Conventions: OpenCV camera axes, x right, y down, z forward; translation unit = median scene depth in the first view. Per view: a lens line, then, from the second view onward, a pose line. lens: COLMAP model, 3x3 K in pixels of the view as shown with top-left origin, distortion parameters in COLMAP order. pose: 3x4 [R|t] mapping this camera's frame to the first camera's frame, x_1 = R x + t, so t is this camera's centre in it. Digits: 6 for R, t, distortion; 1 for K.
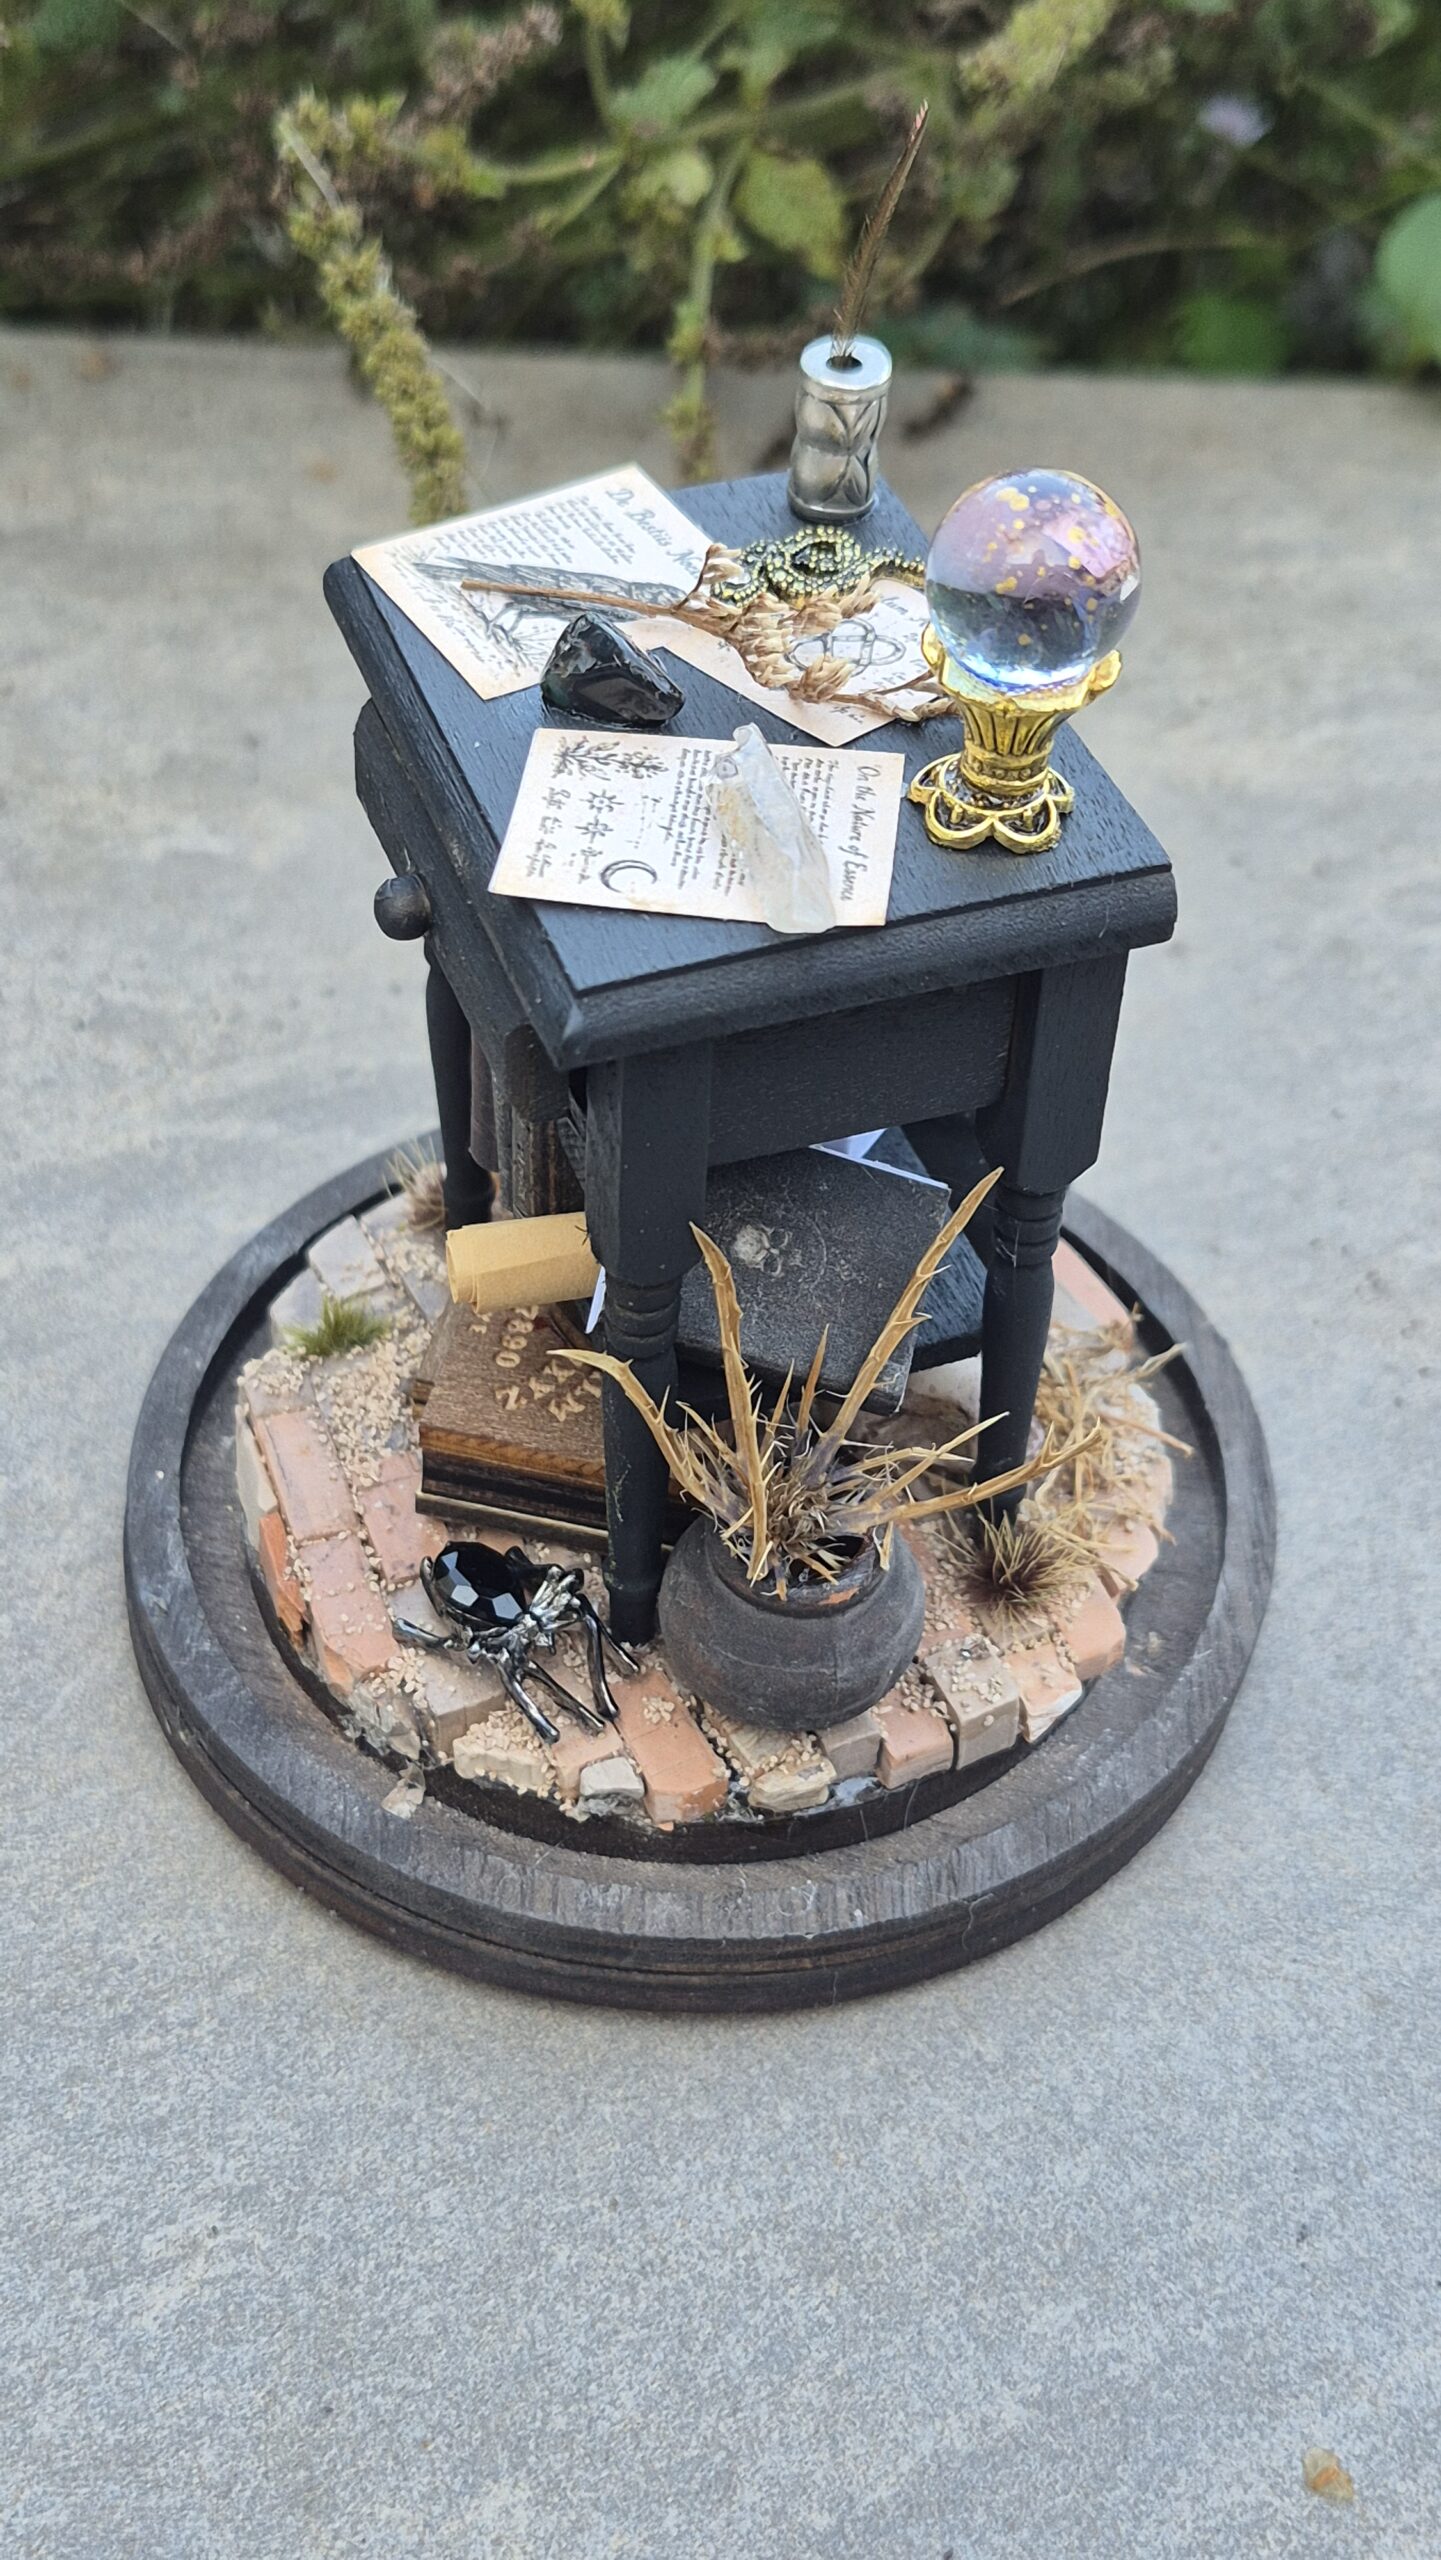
lens RADIAL K [[3249.7, 0, 754.3], [0, 3249.7, 1266.6], [0, 0, 1]] dist [0.050652, 0.000000]
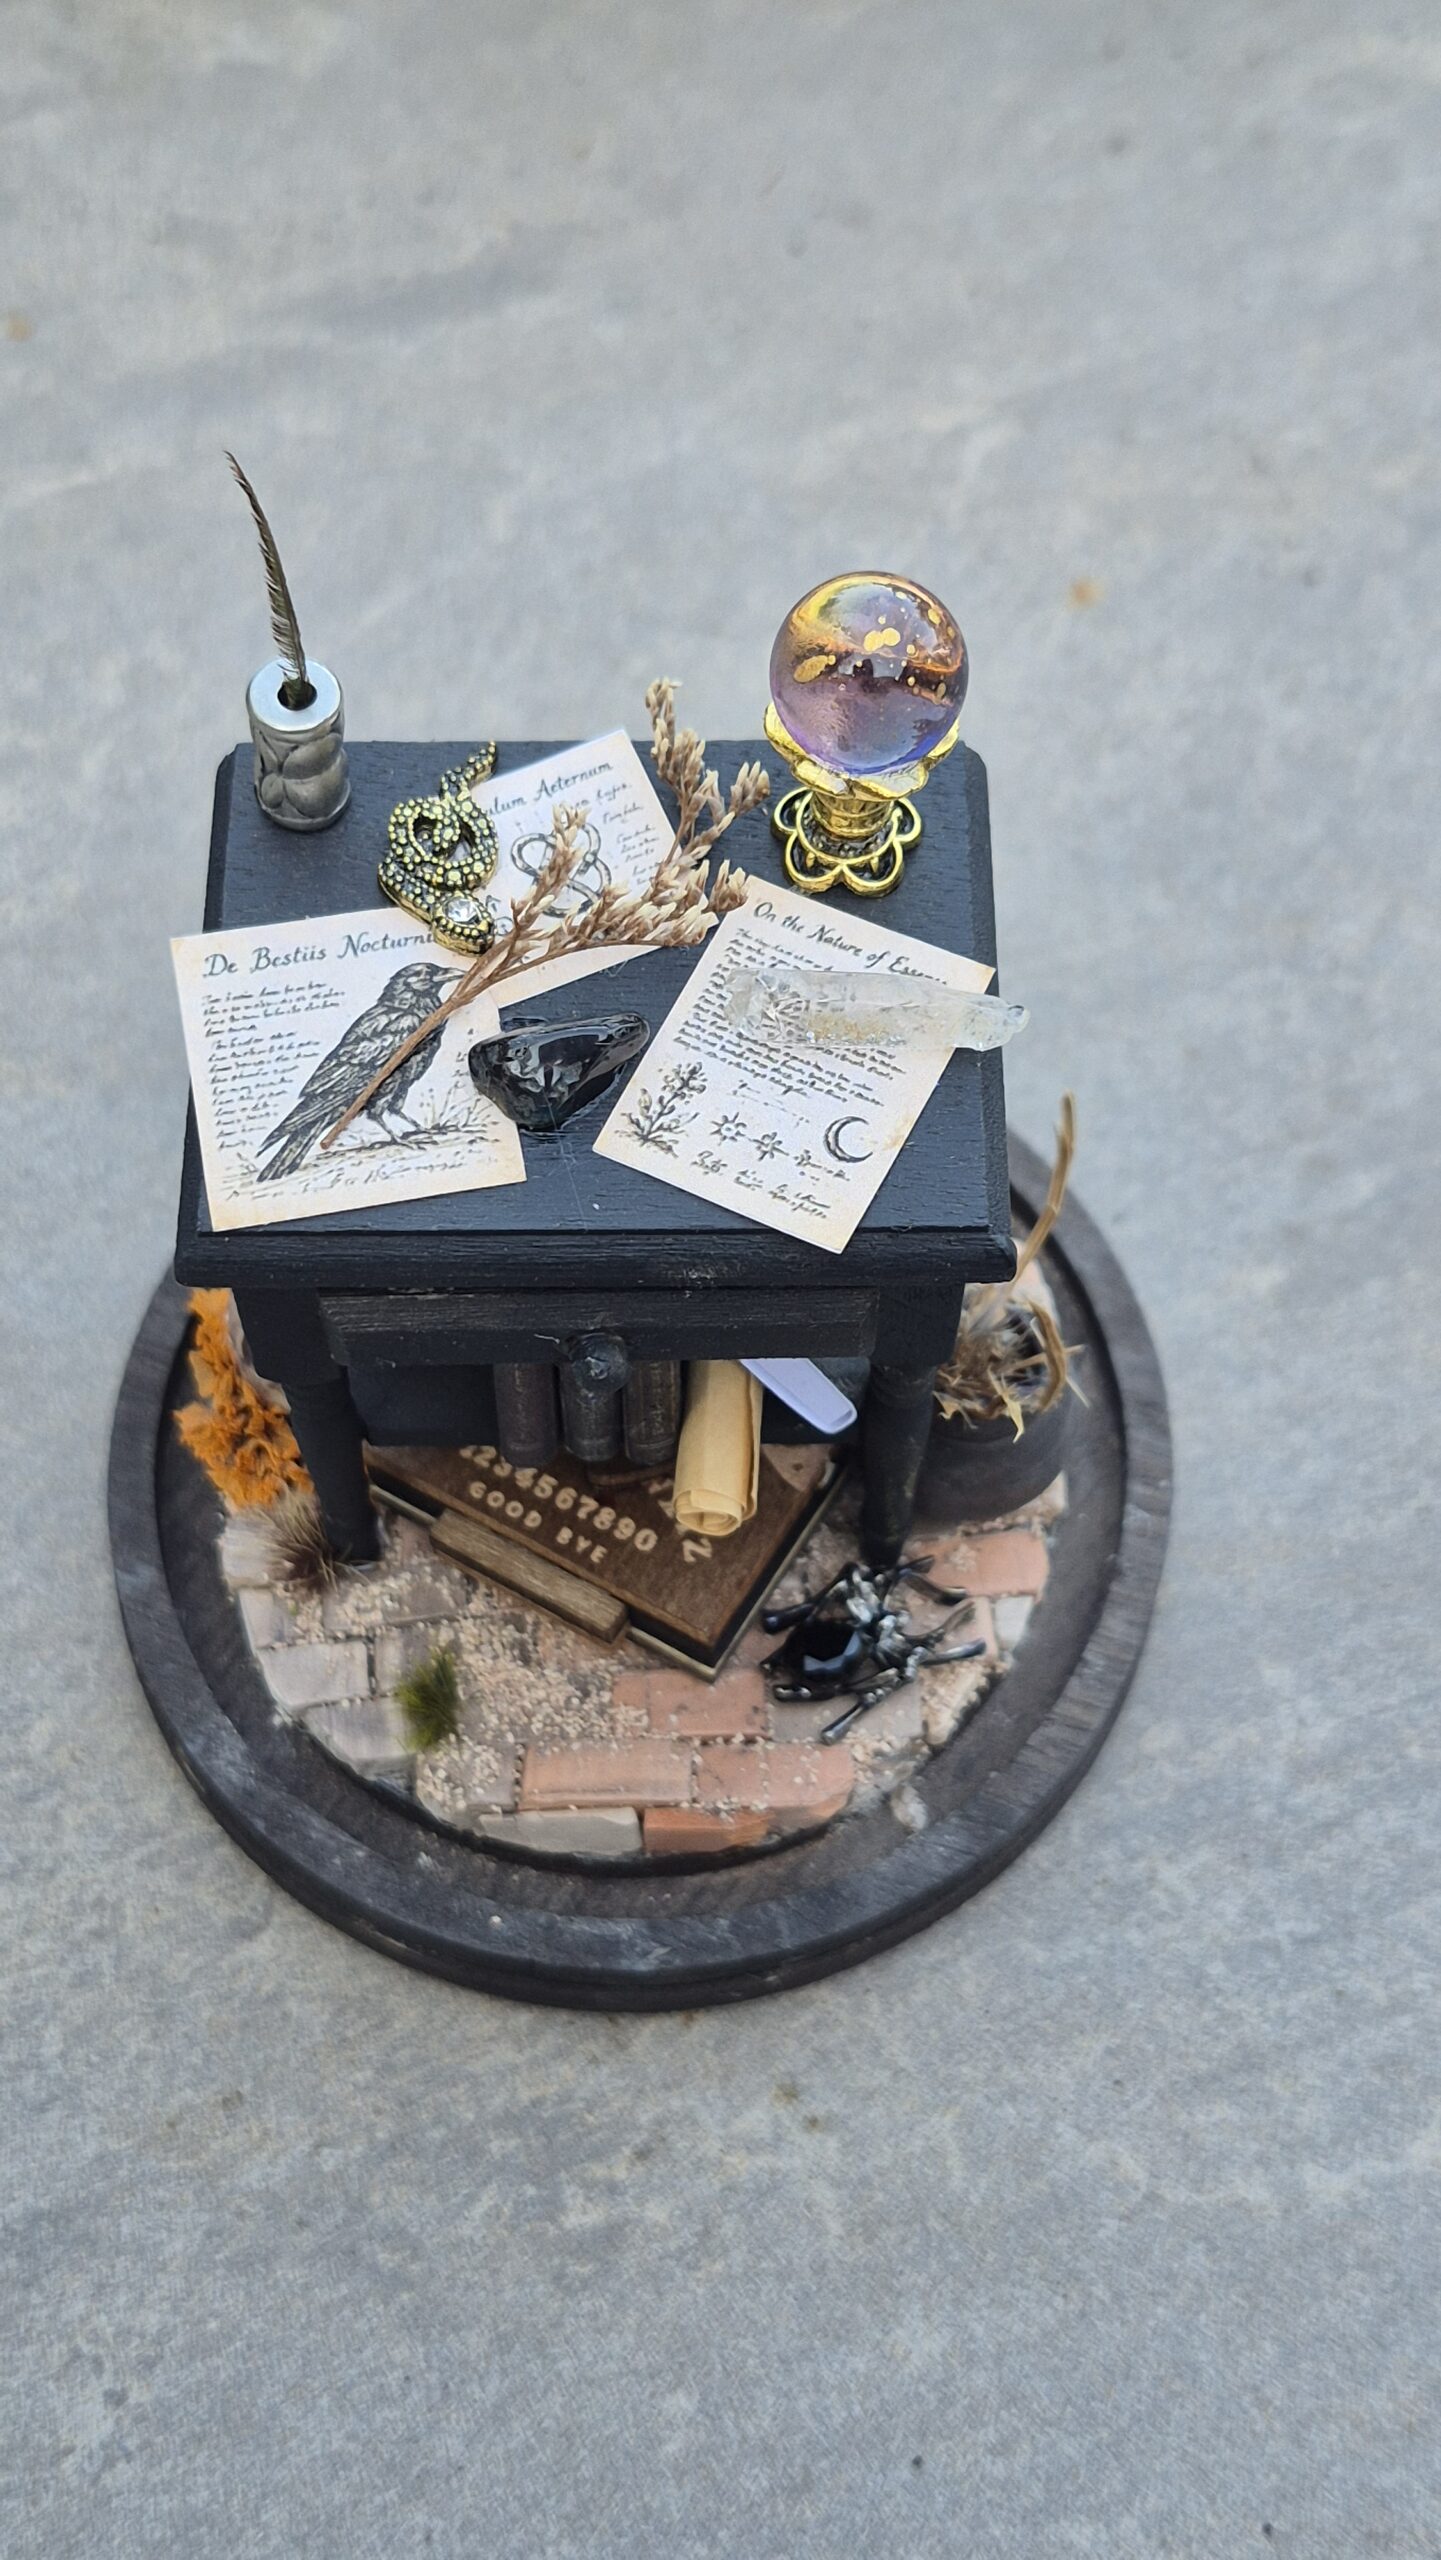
lens RADIAL K [[3171.0, 0, 747.8], [0, 3171.0, 1241.7], [0, 0, 1]] dist [0.108200, 0.000000]
pose [[0.336705, -0.839492, 0.426477, -0.460178], [0.655384, 0.534146, 0.534004, -0.599722], [-0.676094, 0.099705, 0.730039, 0.238077]]
